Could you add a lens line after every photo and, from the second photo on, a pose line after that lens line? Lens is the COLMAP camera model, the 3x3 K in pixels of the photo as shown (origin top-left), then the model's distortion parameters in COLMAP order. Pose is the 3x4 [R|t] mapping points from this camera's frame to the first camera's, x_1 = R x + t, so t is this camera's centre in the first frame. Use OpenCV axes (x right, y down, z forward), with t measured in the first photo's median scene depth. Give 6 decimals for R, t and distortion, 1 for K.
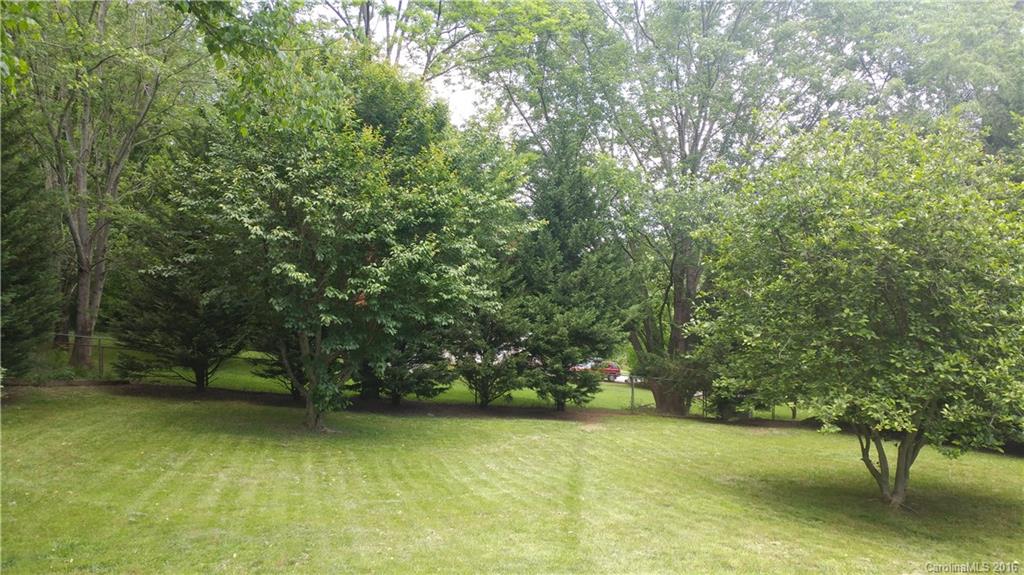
lens RADIAL K [[697.2, 0, 512.0], [0, 697.2, 287.5], [0, 0, 1]] dist [0.002708, -0.022339]
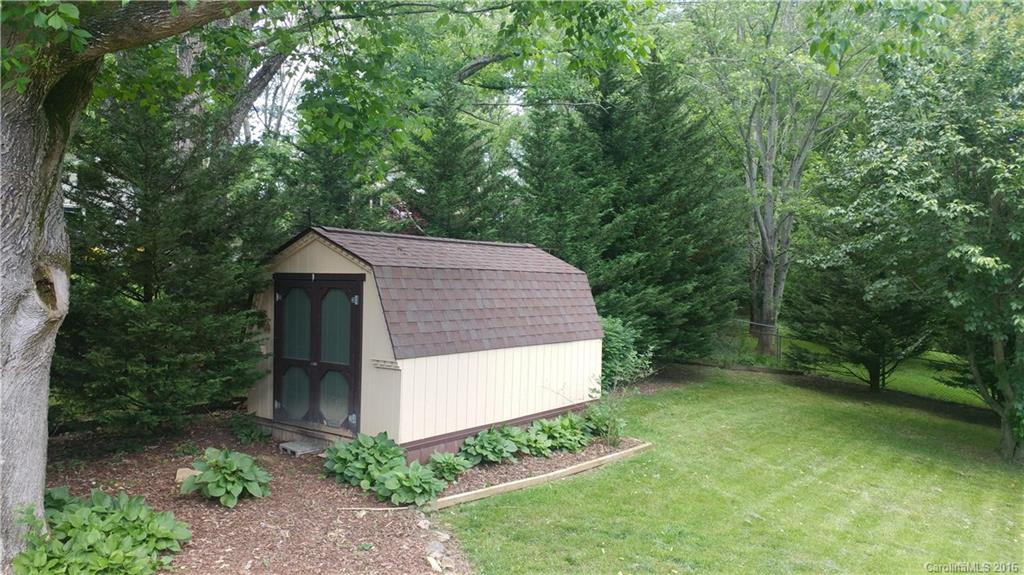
lens RADIAL K [[697.2, 0, 512.0], [0, 697.2, 287.5], [0, 0, 1]] dist [0.002708, -0.022339]
pose [[0.580725, 0.008982, -0.814050, 0.017567], [-0.000851, 0.999945, 0.010426, 0.004465], [0.814099, -0.005362, 0.580701, 0.103759]]
